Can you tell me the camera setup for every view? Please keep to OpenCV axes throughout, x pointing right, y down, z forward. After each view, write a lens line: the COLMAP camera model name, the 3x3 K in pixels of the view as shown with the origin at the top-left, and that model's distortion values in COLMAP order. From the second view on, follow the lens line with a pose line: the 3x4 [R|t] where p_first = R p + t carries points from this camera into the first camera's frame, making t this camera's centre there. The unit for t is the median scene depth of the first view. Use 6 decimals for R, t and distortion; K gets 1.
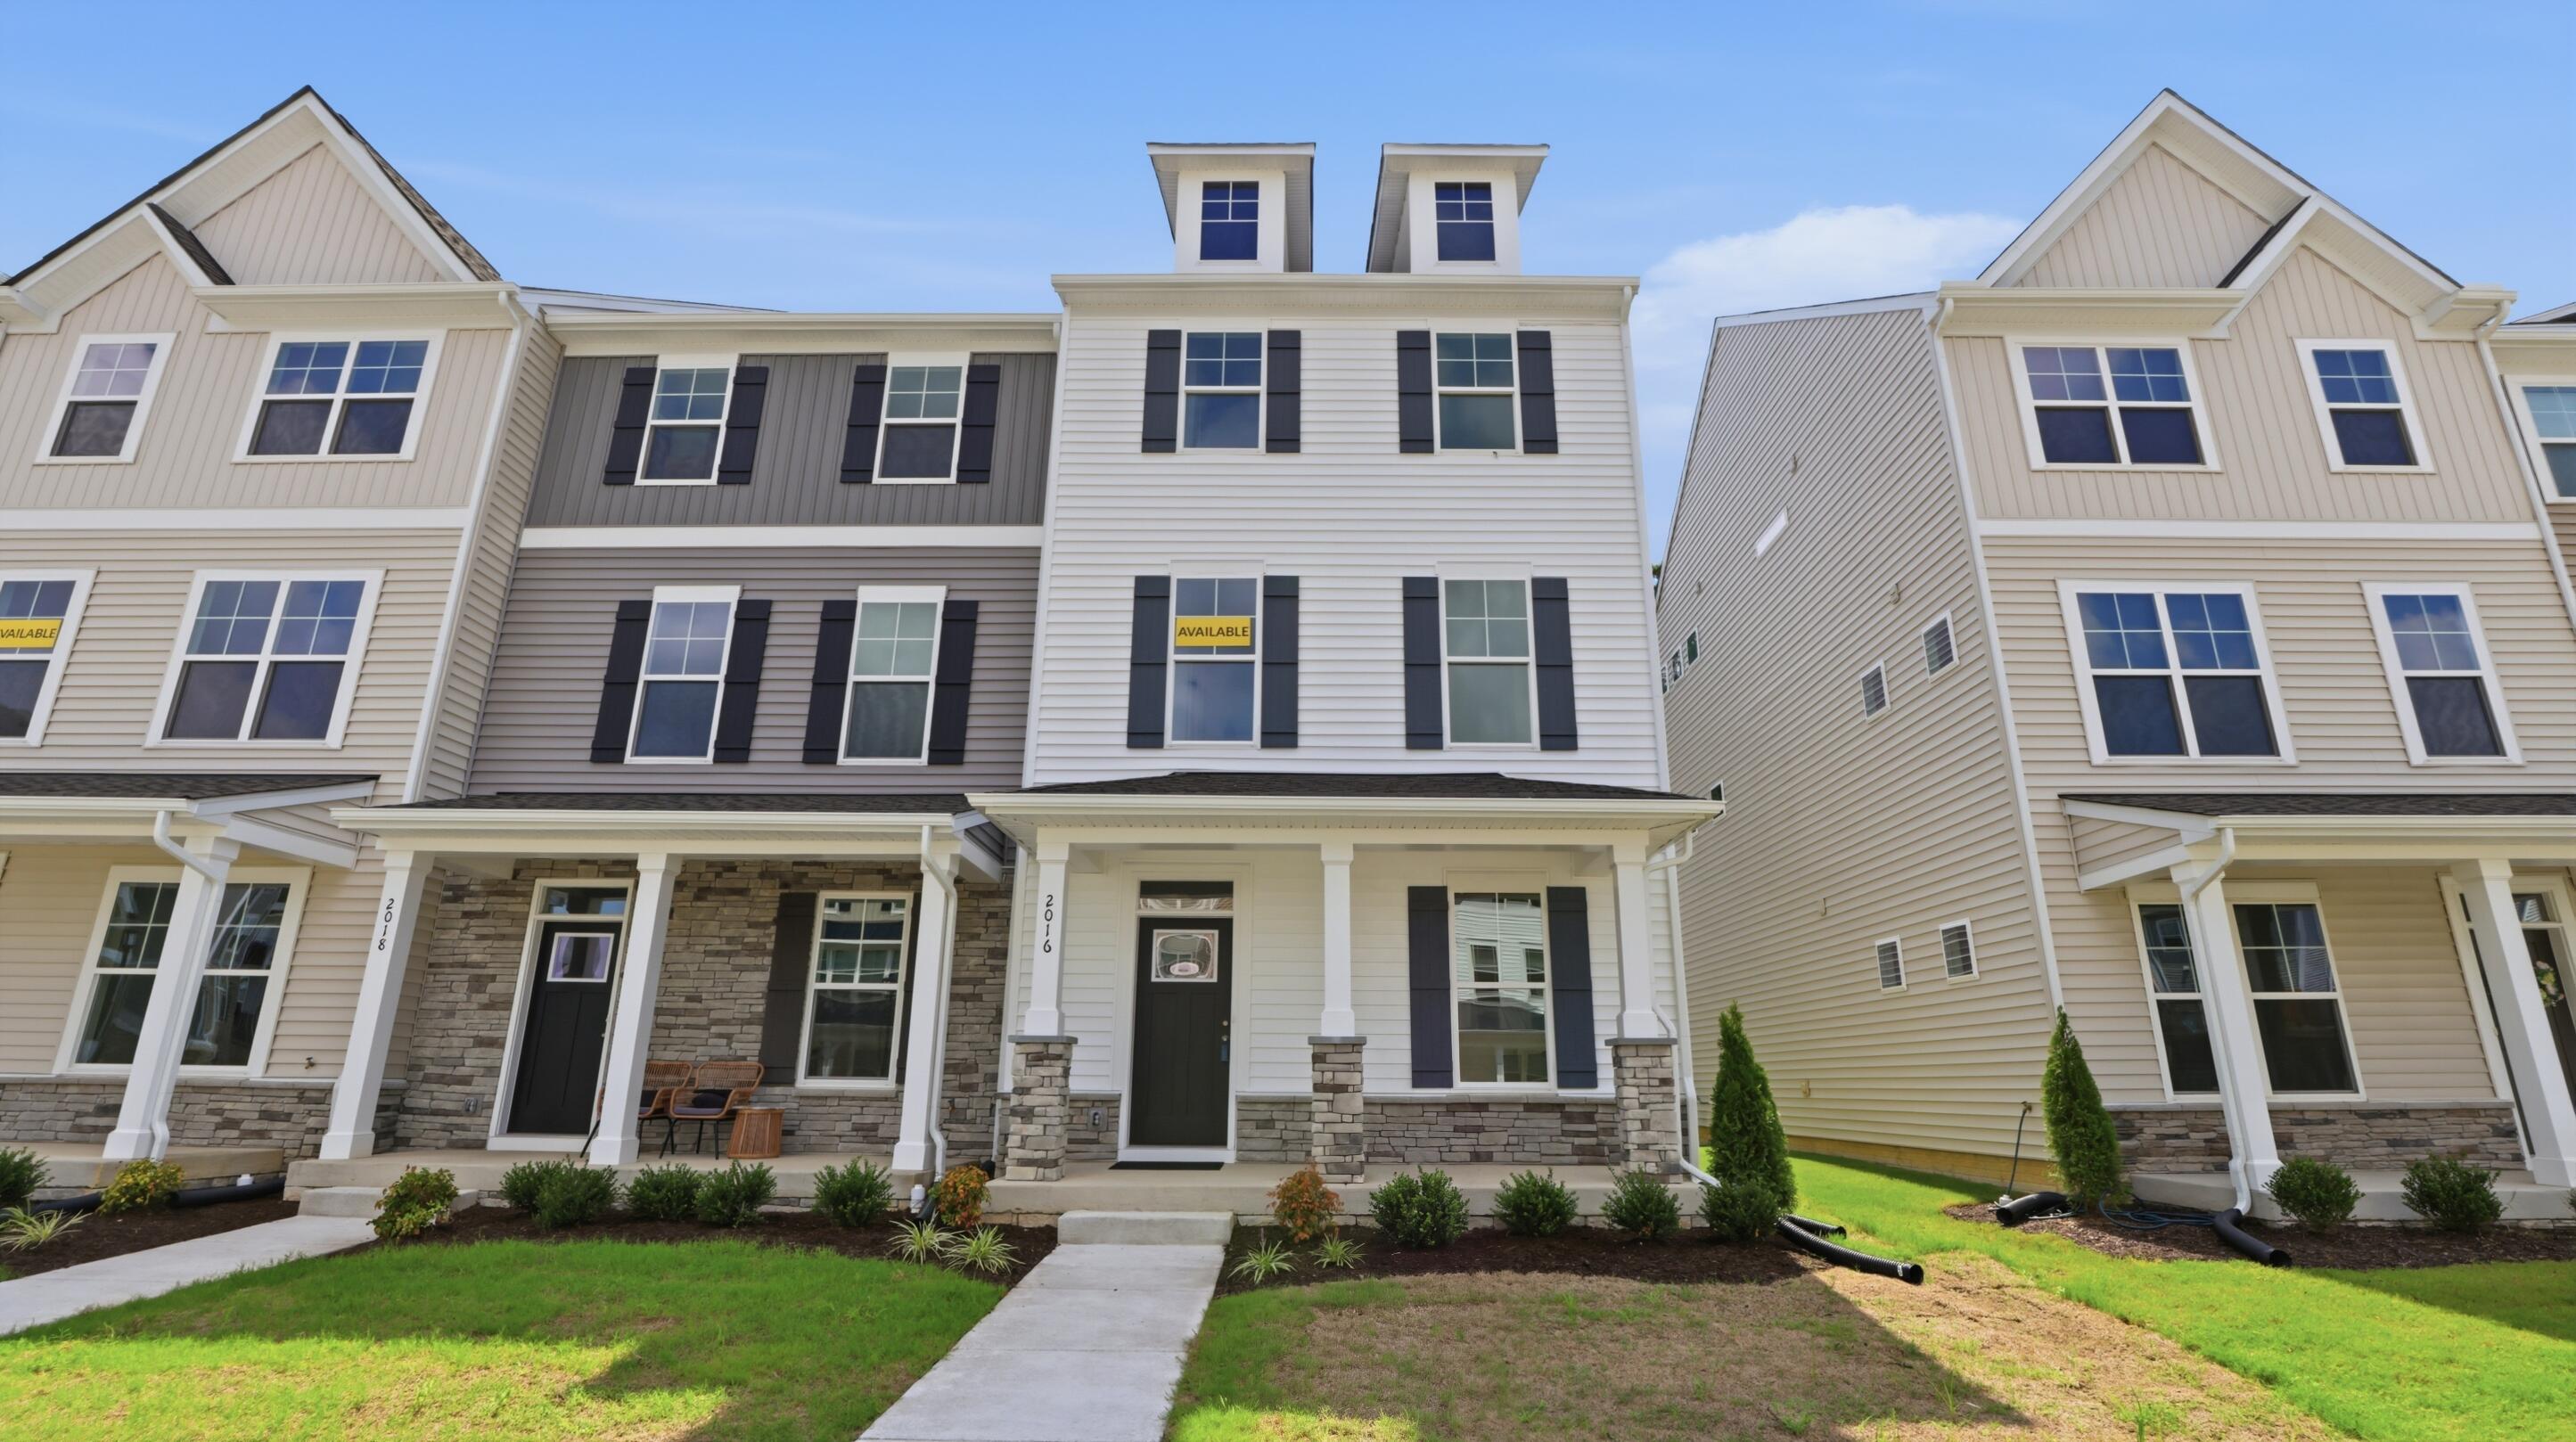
lens RADIAL K [[1200.5, 0, 1288.0], [0, 1200.5, 721.0], [0, 0, 1]] dist [-0.009114, -0.000865]
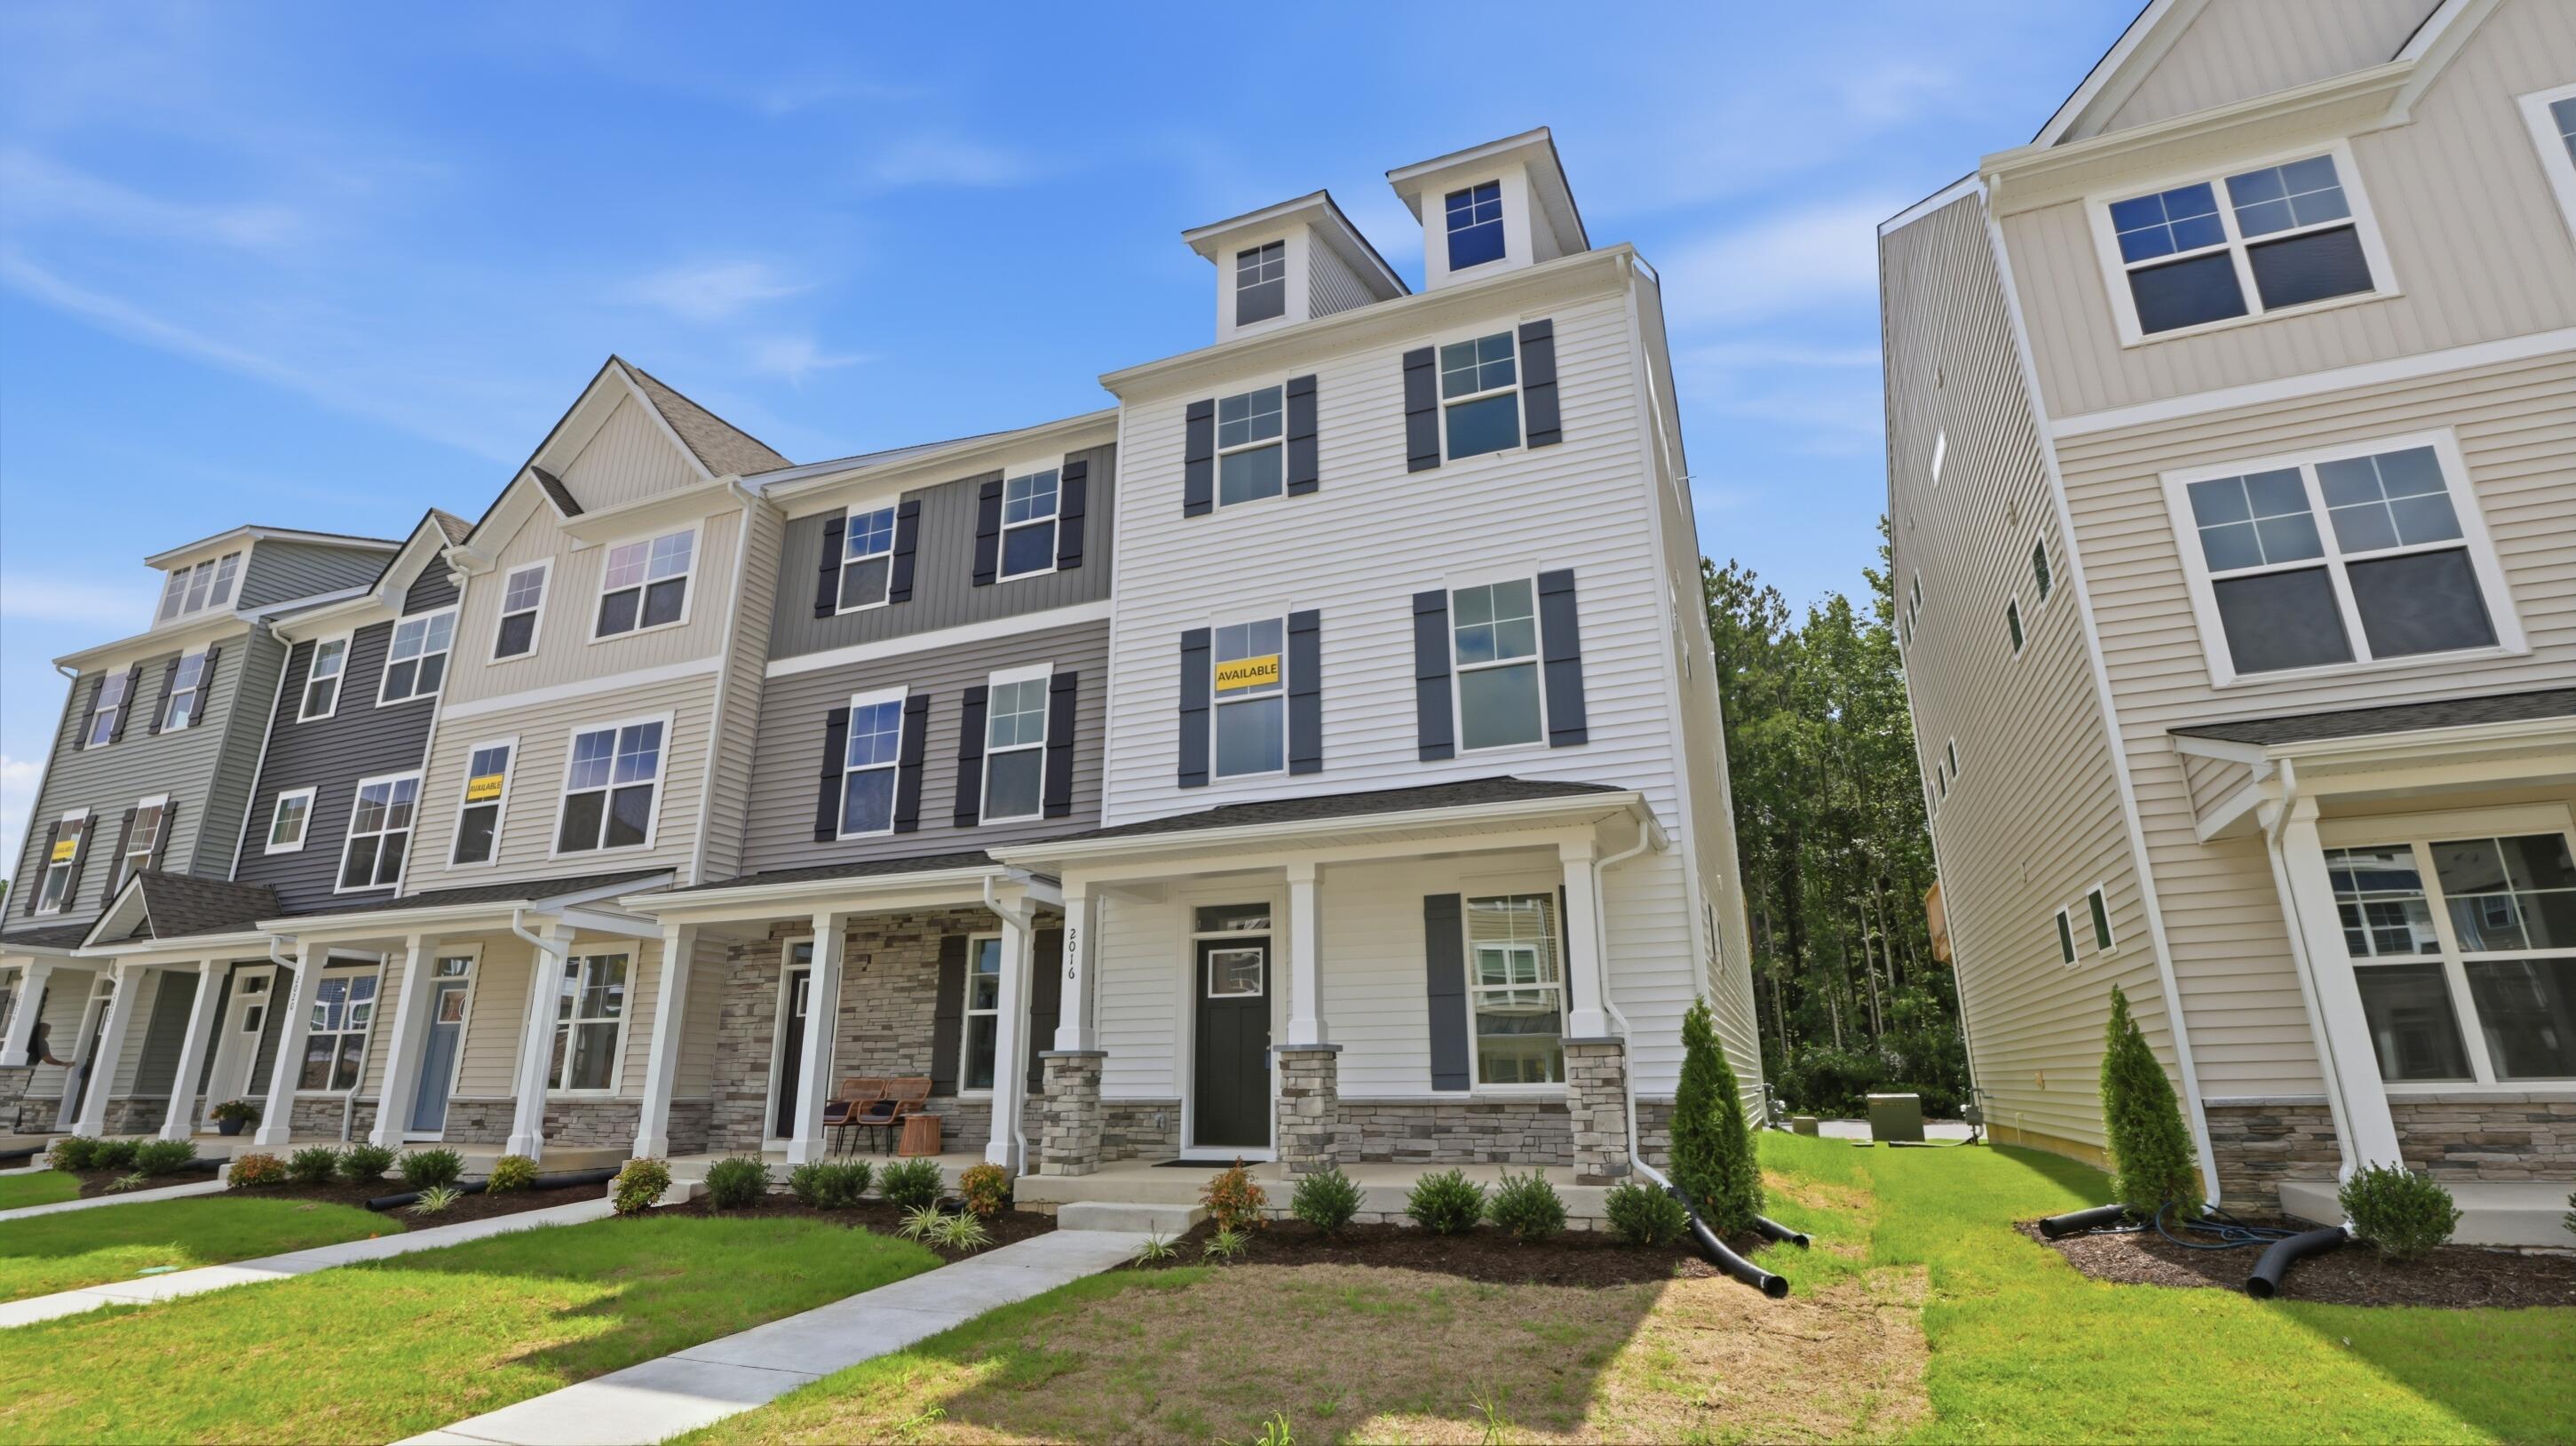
lens RADIAL K [[1205.7, 0, 1309.4], [0, 1205.7, 722.8], [0, 0, 1]] dist [-0.005001, -0.000778]
pose [[0.928674, -0.122044, -0.350243, 0.373308], [0.122022, 0.992279, -0.022223, 0.001640], [0.350251, -0.022099, 0.936395, -0.002125]]
